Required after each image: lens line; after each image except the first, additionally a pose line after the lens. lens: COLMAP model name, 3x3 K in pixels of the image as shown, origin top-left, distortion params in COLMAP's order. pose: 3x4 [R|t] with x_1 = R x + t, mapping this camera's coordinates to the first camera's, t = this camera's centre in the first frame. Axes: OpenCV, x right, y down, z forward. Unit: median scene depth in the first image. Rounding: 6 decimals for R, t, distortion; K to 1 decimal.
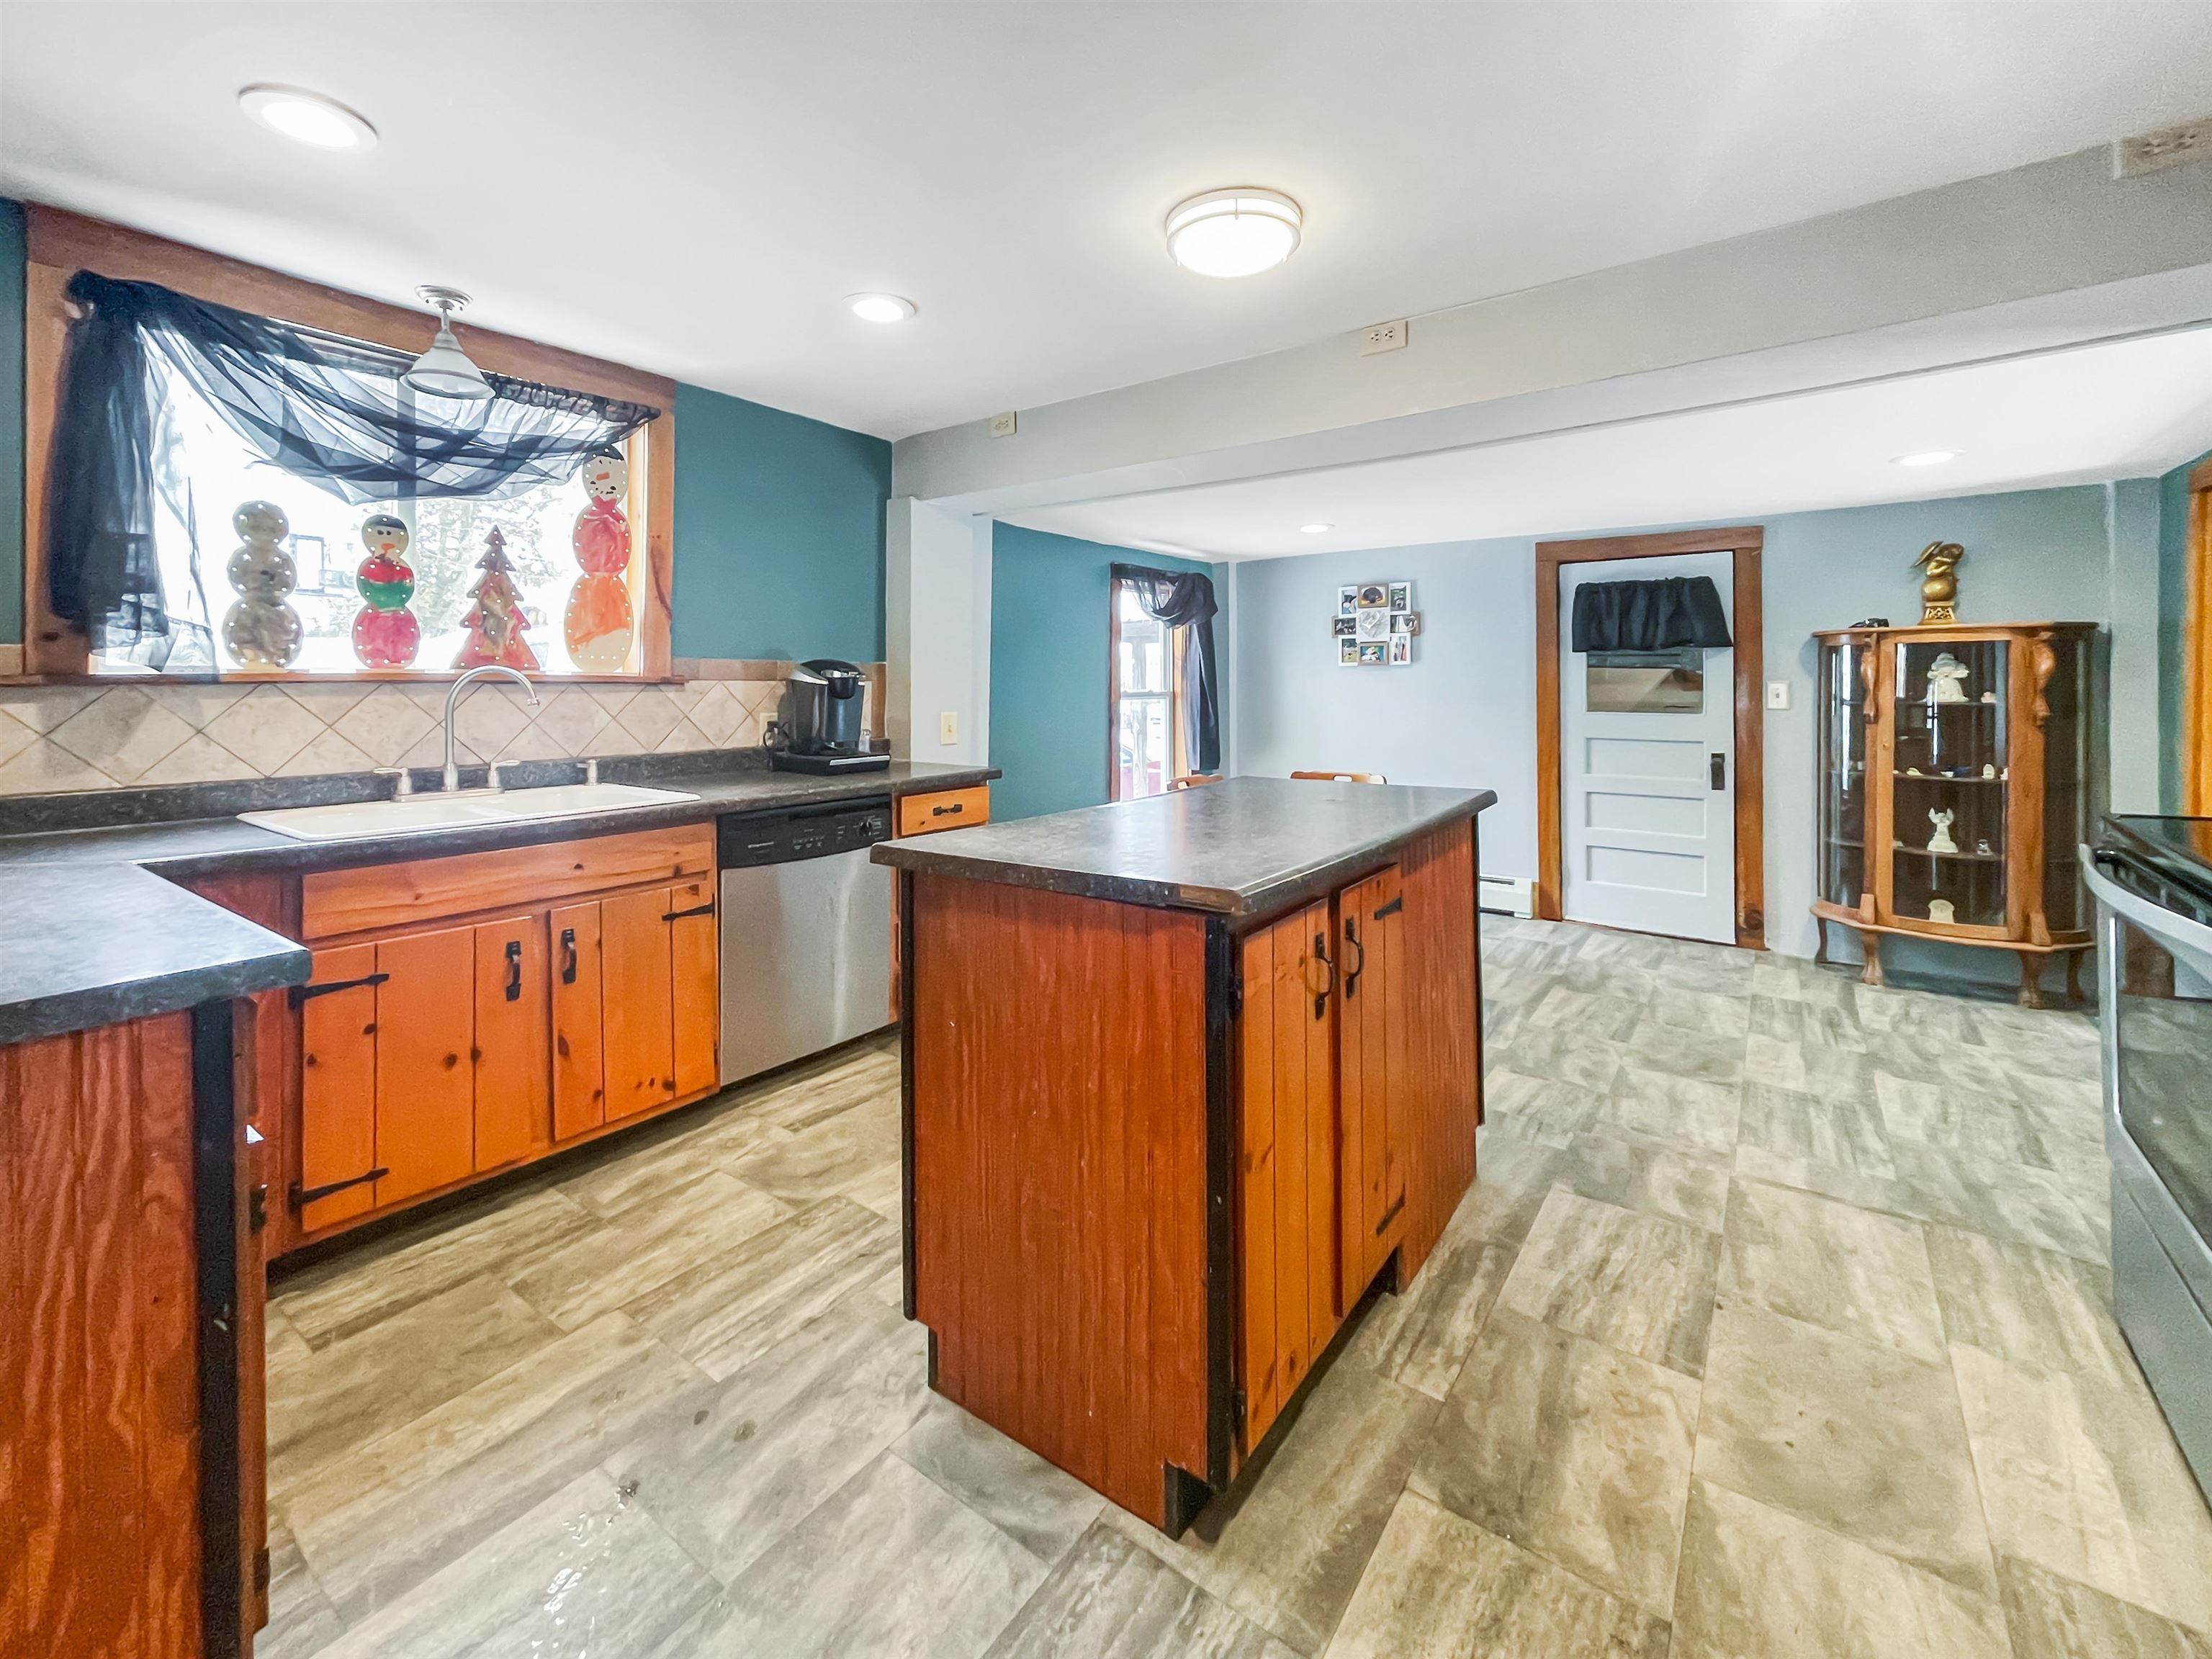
lens RADIAL K [[938.4, 0, 1120.4], [0, 938.4, 685.8], [0, 0, 1]] dist [0.001686, 0.001084]
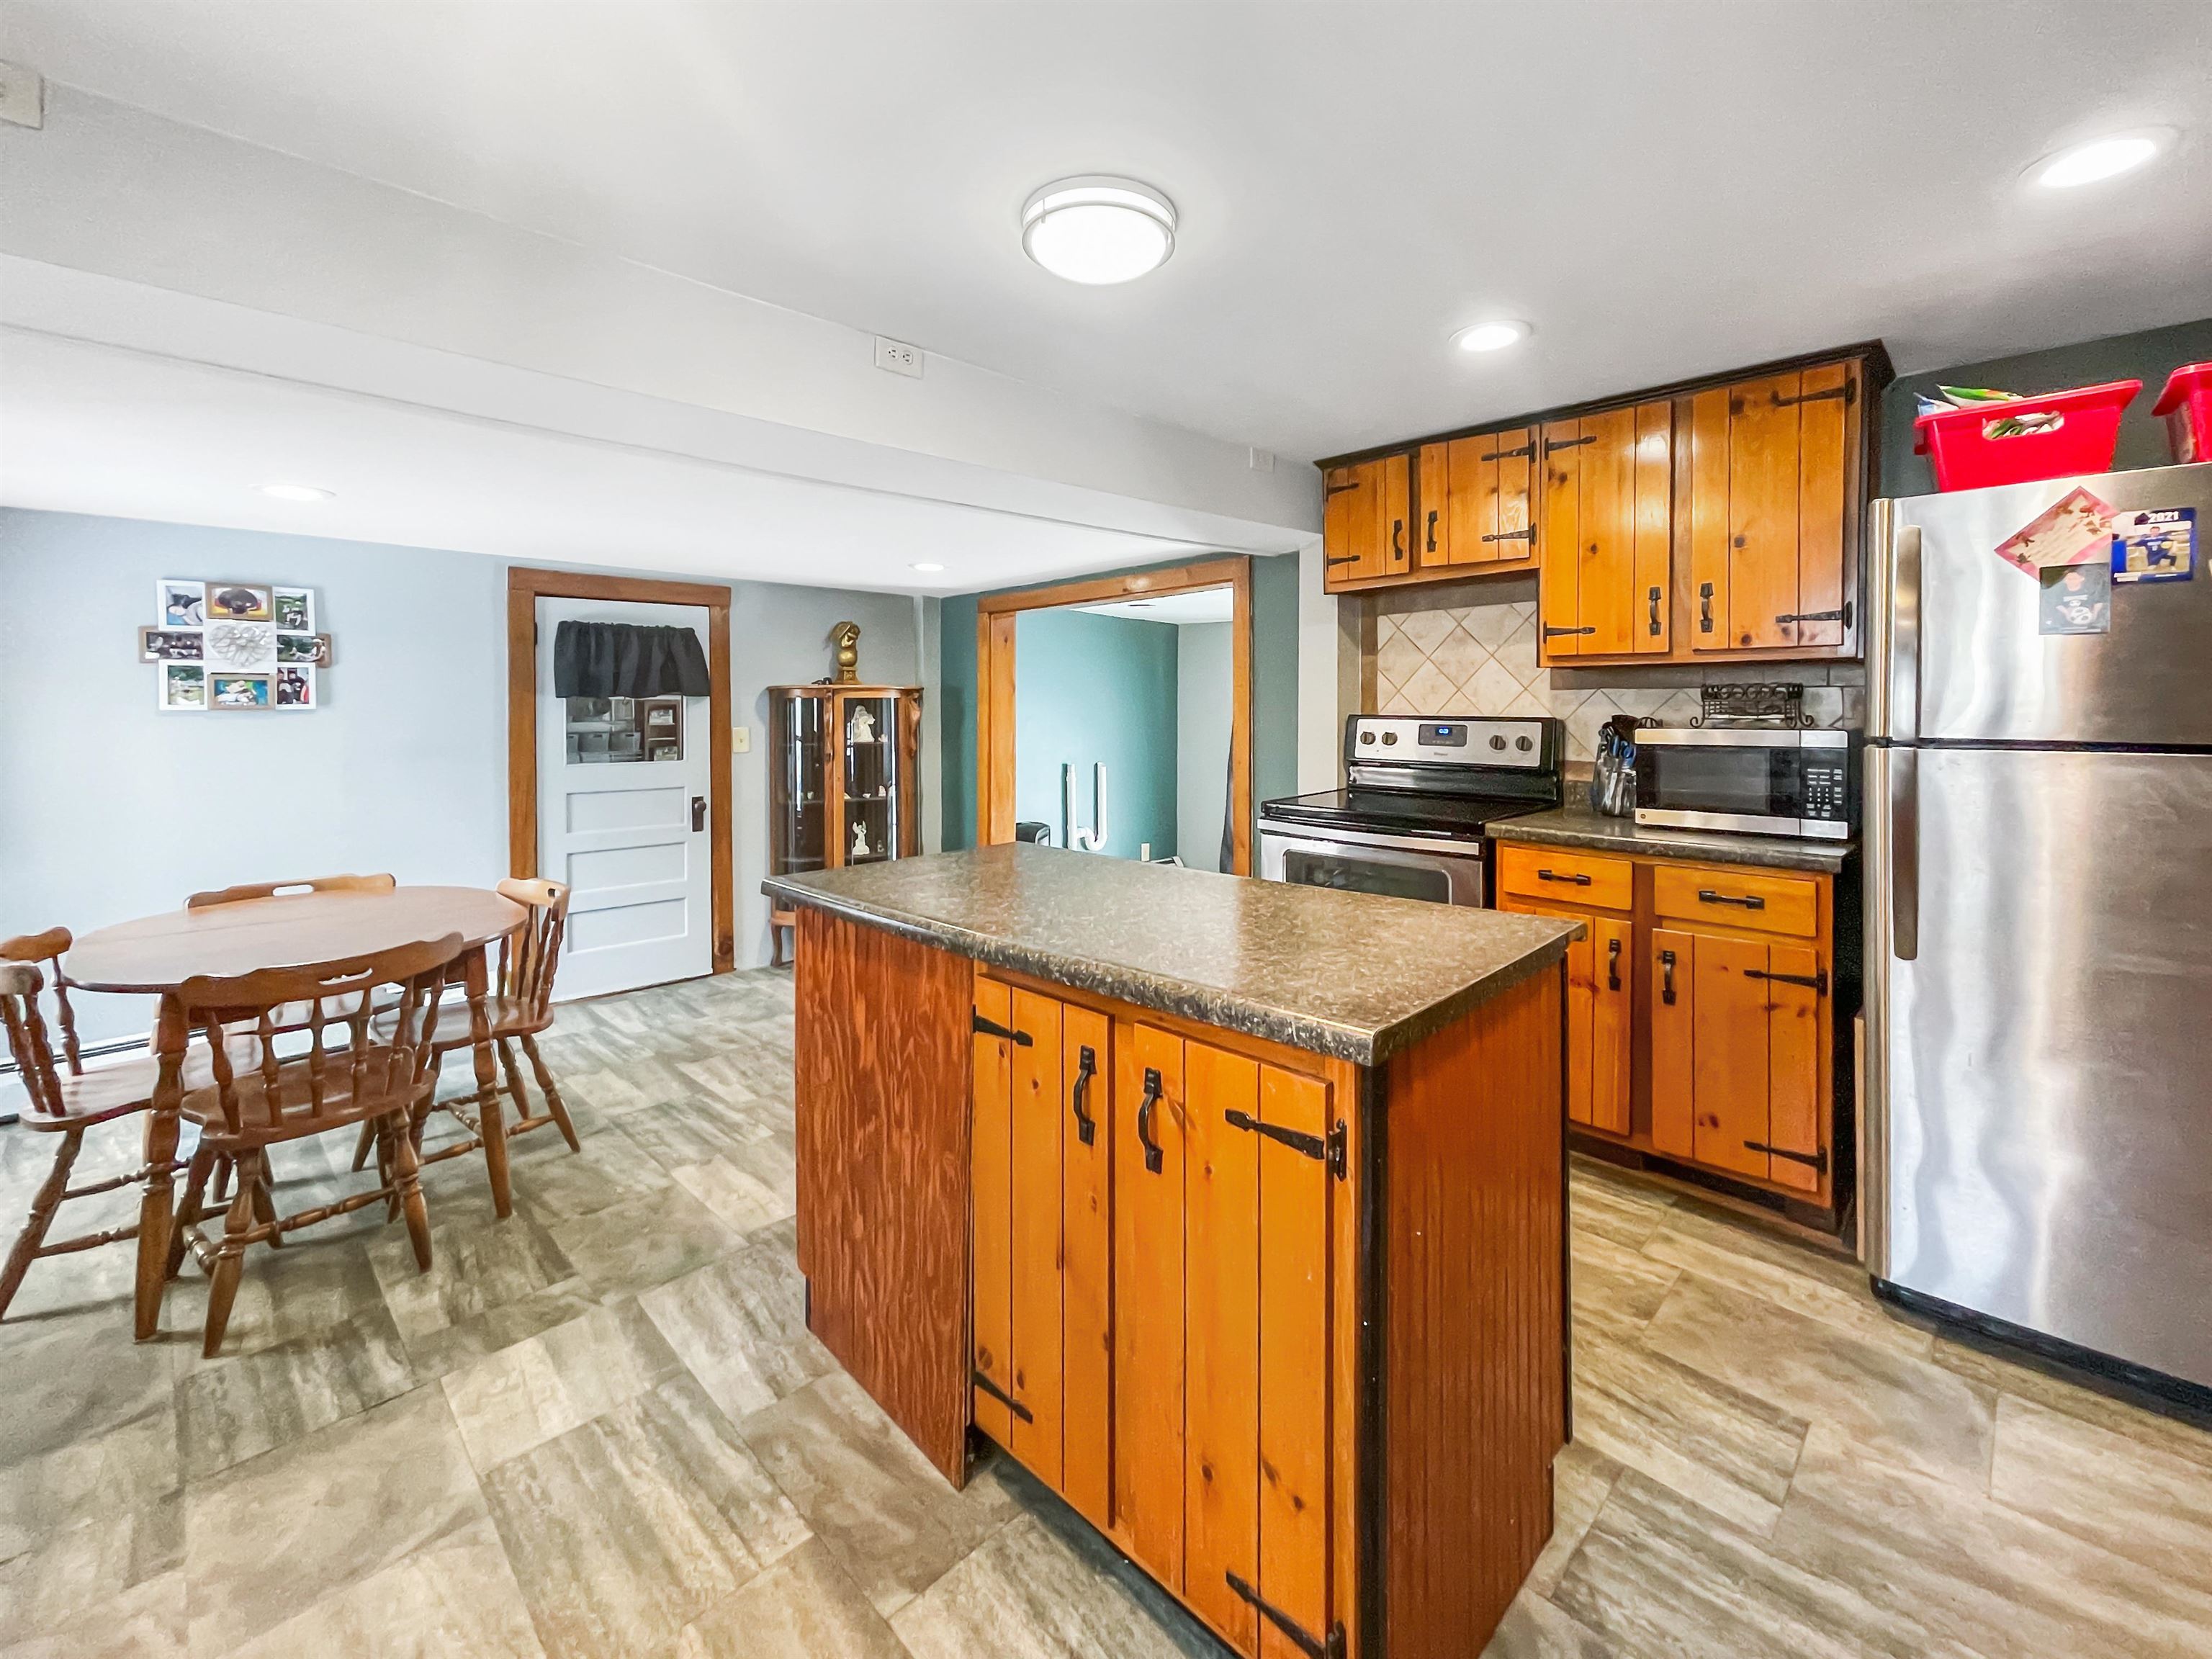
lens RADIAL K [[938.4, 0, 1112.4], [0, 938.4, 710.6], [0, 0, 1]] dist [0.001686, 0.001084]
pose [[0.157815, 0.004353, 0.987459, -0.511420], [0.009233, 0.999940, -0.005884, -0.022109], [-0.987426, 0.010046, 0.157765, 0.574023]]
